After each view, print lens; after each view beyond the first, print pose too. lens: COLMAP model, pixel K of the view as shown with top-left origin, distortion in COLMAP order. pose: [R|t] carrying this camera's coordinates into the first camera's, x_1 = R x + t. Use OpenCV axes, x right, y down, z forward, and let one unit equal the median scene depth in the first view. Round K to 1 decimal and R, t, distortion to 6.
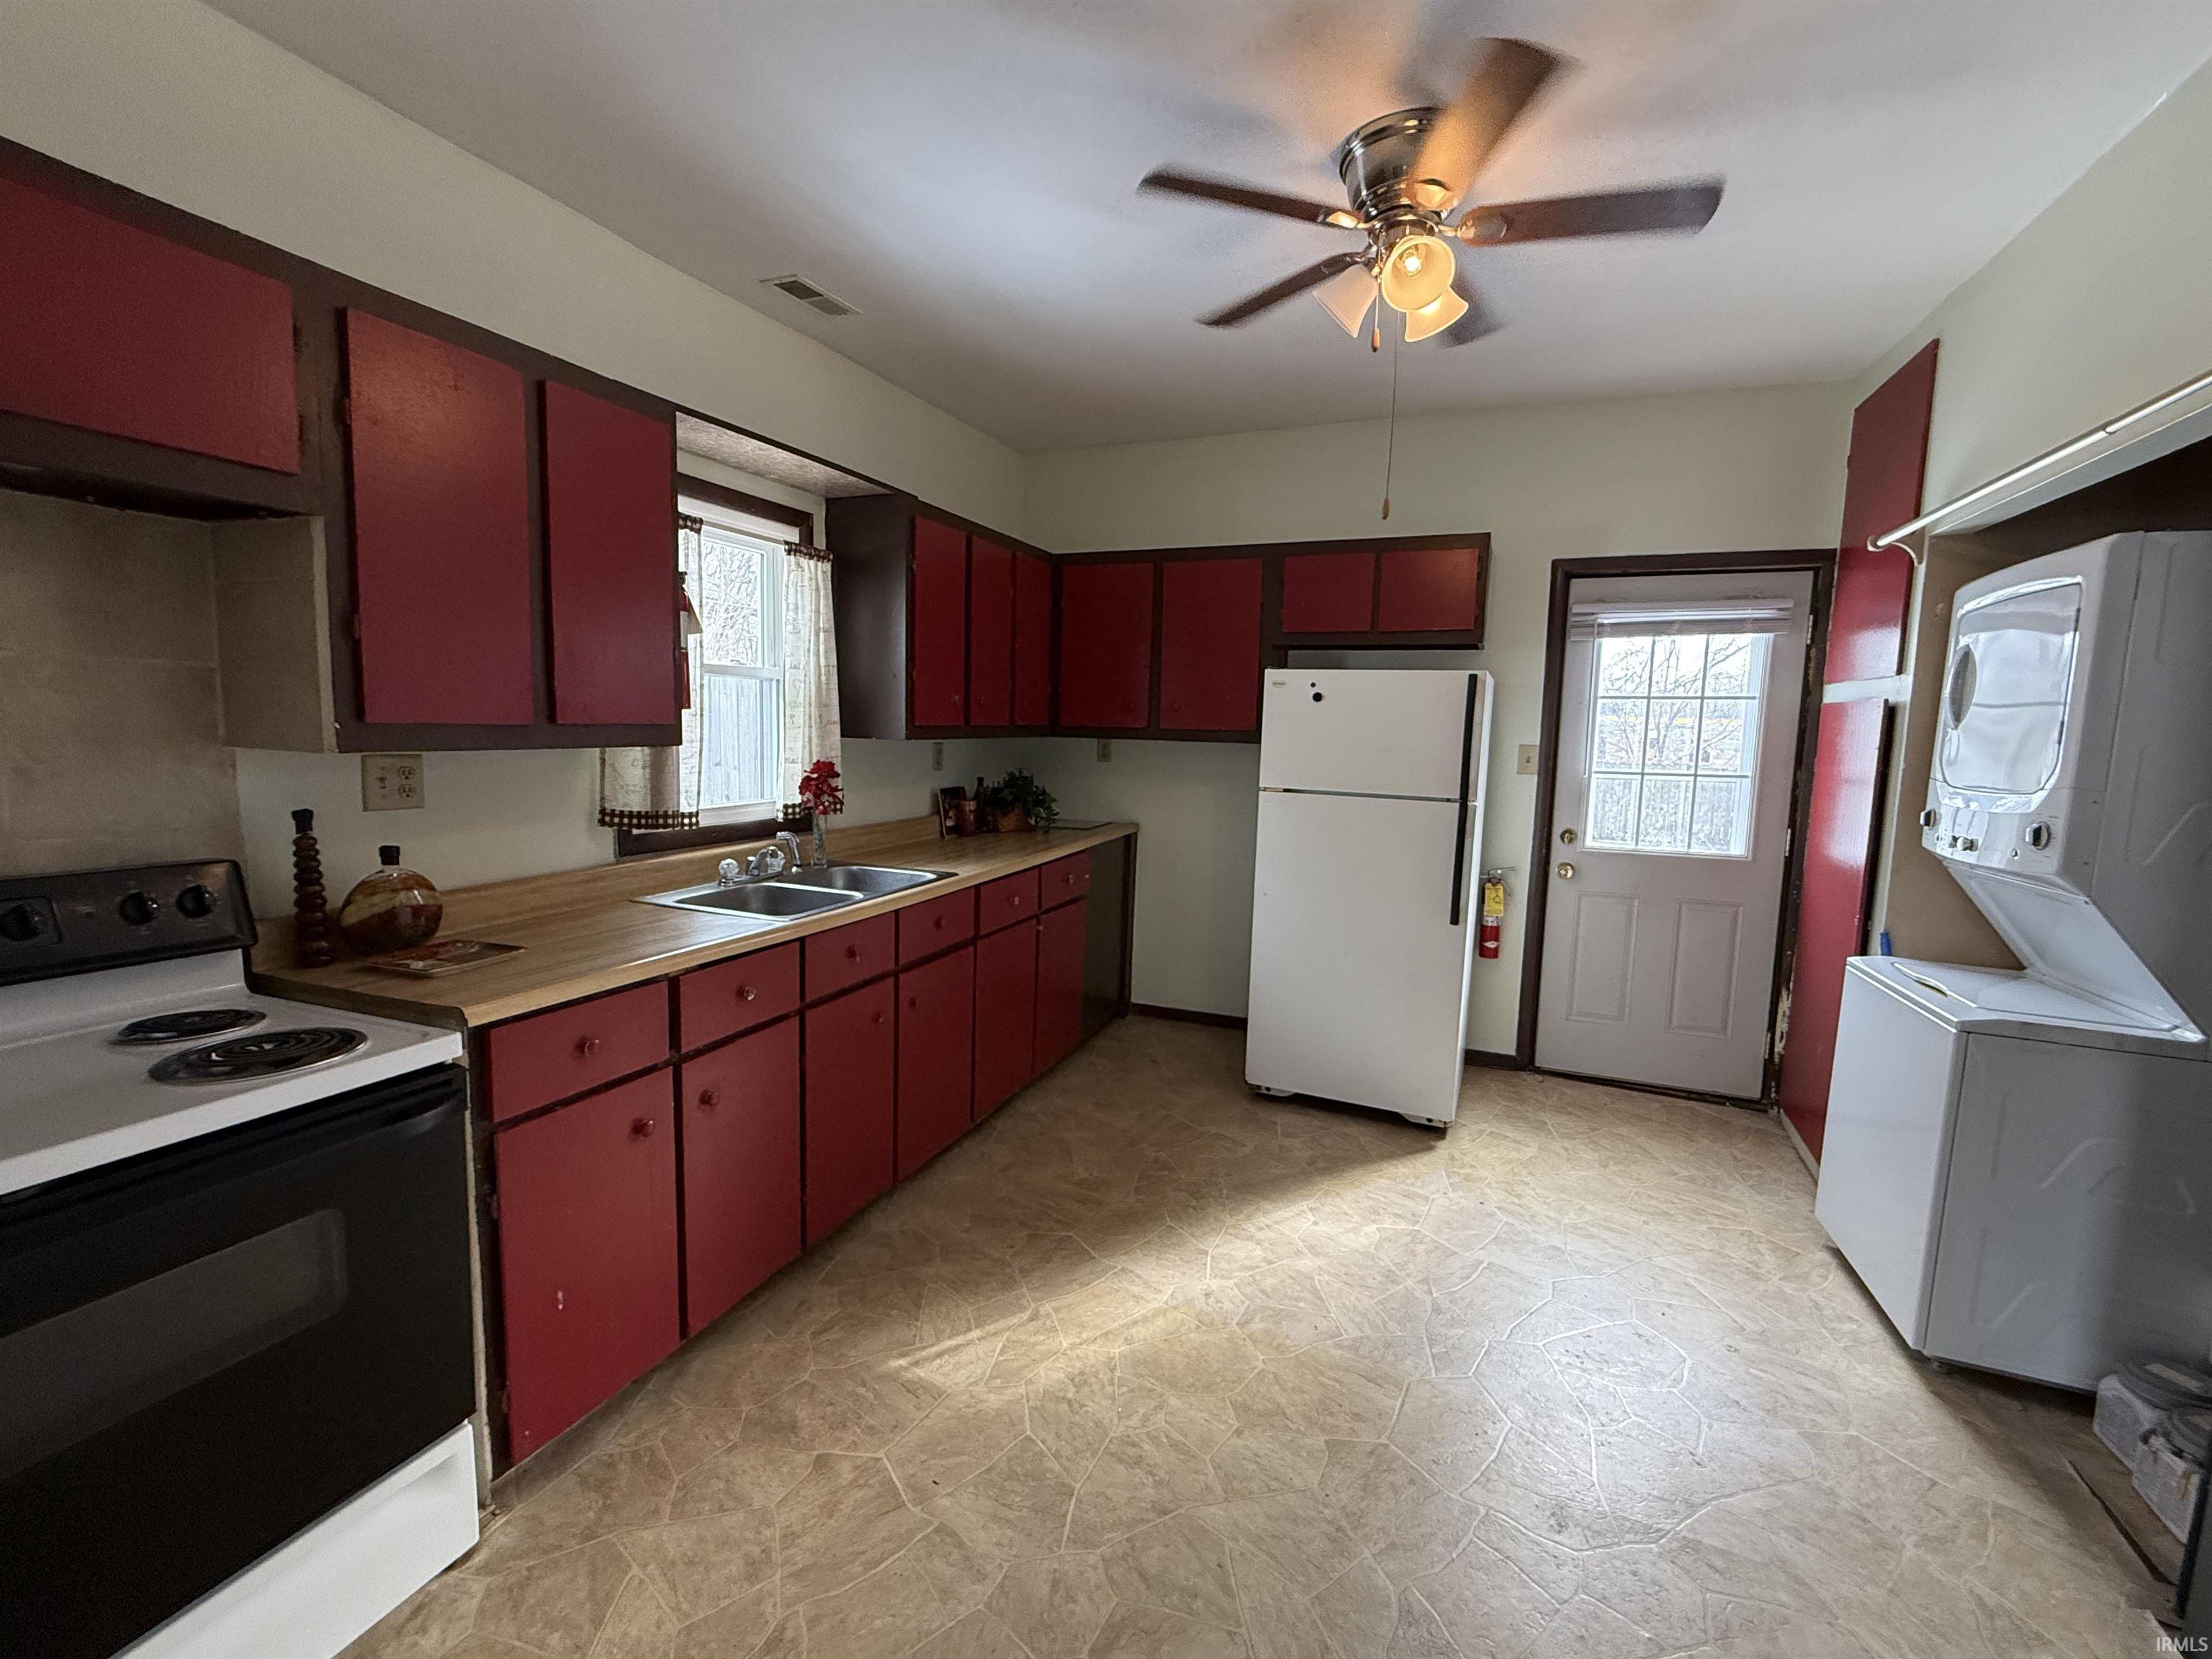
lens RADIAL K [[958.5, 0, 1101.9], [0, 958.5, 822.2], [0, 0, 1]] dist [-0.002378, 0.000225]
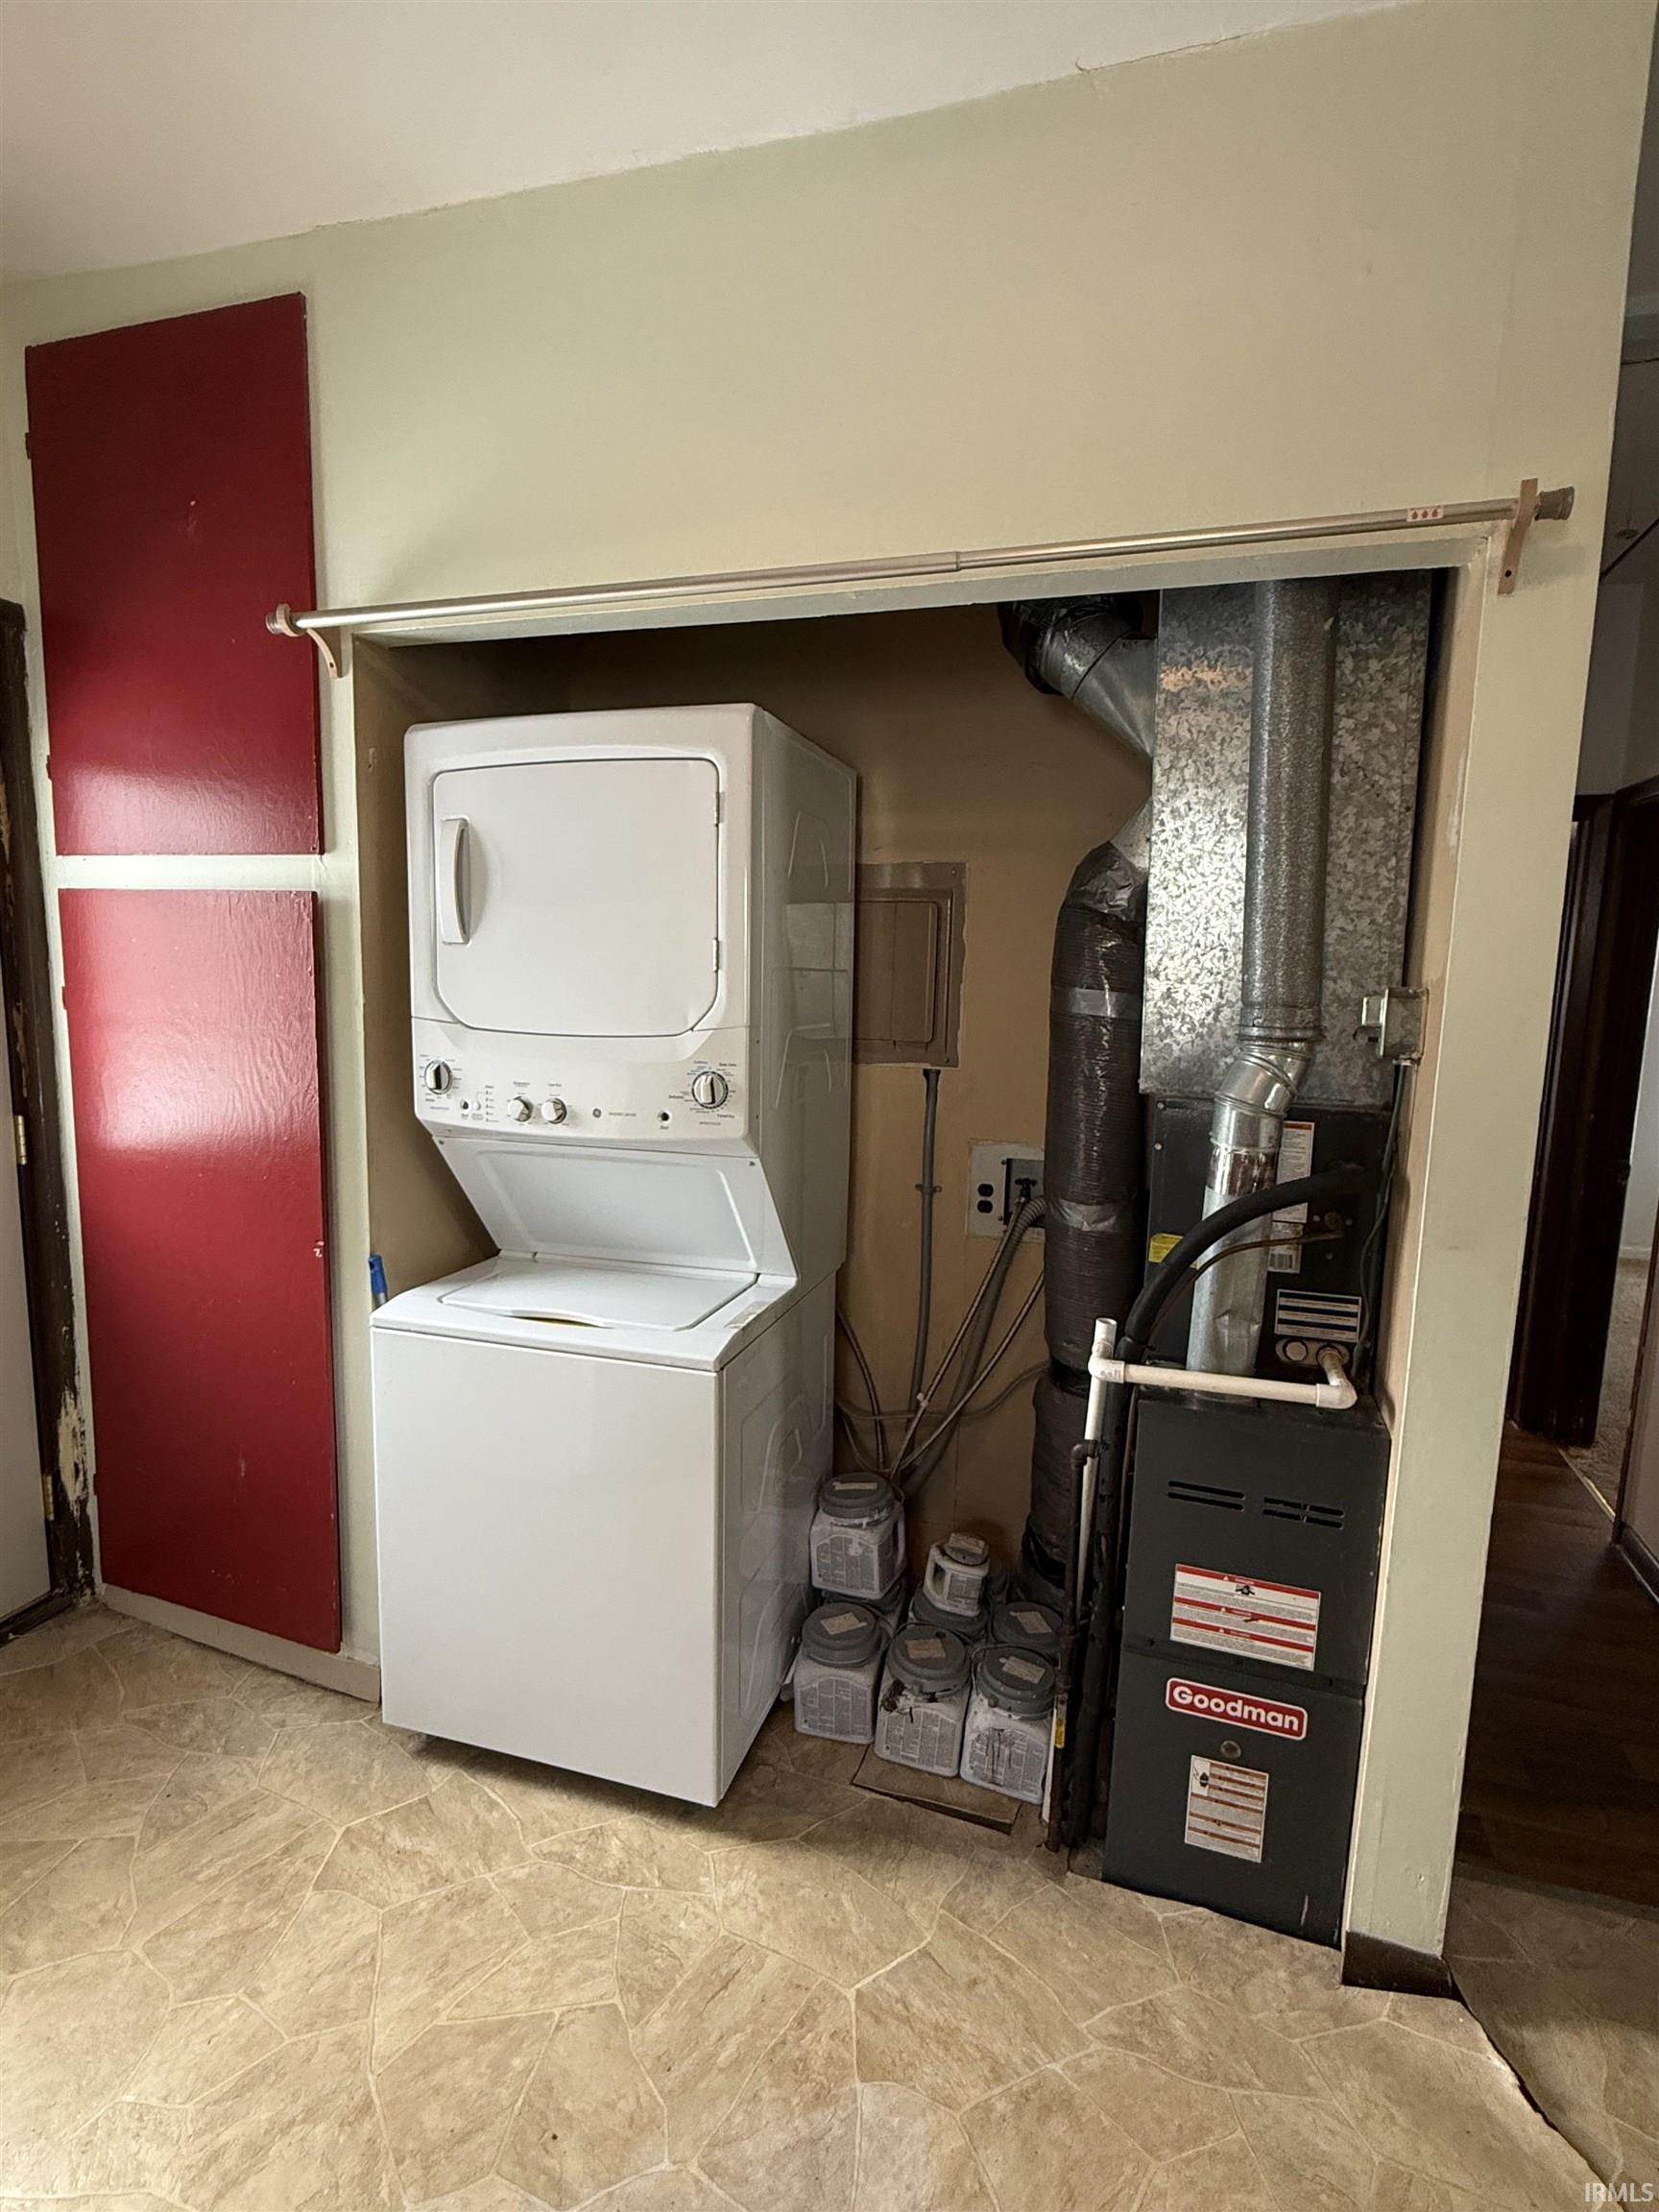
lens RADIAL K [[1075.8, 0, 848.1], [0, 1075.8, 1103.9], [0, 0, 1]] dist [0.001619, 0.000681]
pose [[-0.075840, -0.152988, 0.985314, 0.096713], [0.076104, 0.984389, 0.158702, -0.084334], [-0.994211, 0.087022, -0.063013, 0.767596]]
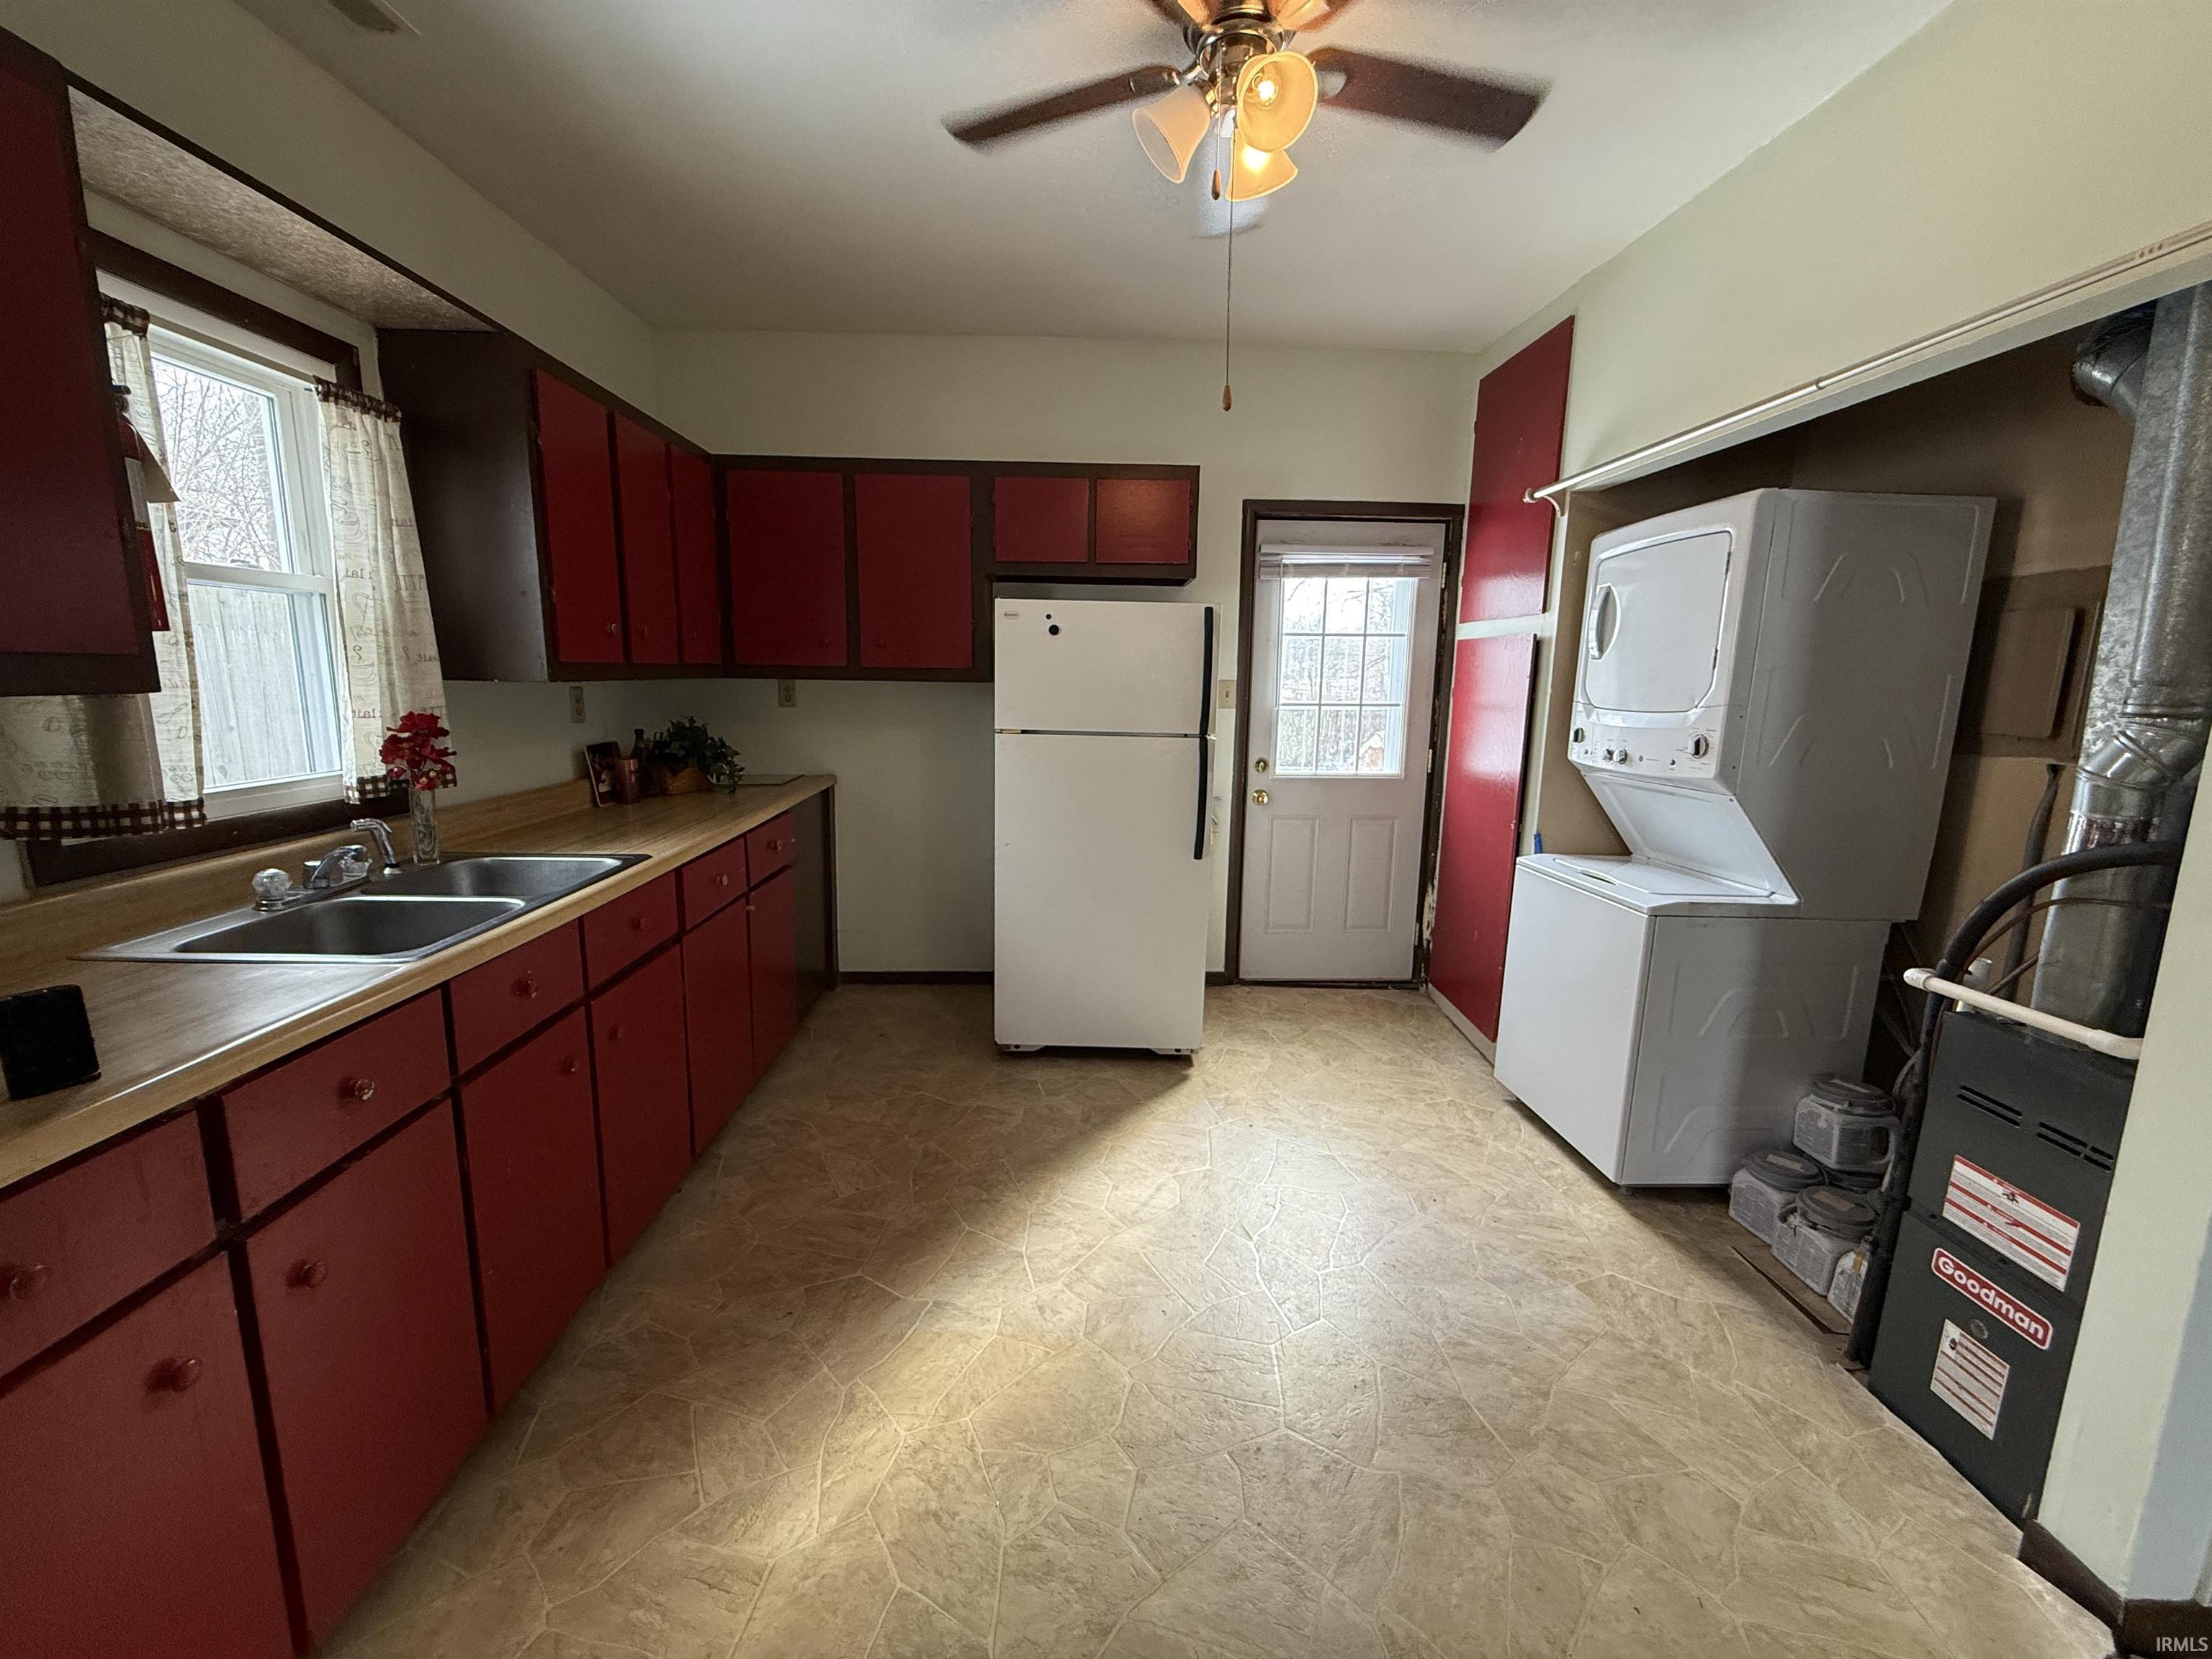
lens RADIAL K [[888.3, 0, 1103.3], [0, 888.3, 824.6], [0, 0, 1]] dist [-0.001531, -0.000127]
pose [[0.910916, -0.078795, 0.404999, -0.123275], [0.049753, 0.995409, 0.081759, -0.013059], [-0.409582, -0.054326, 0.910654, 0.235346]]
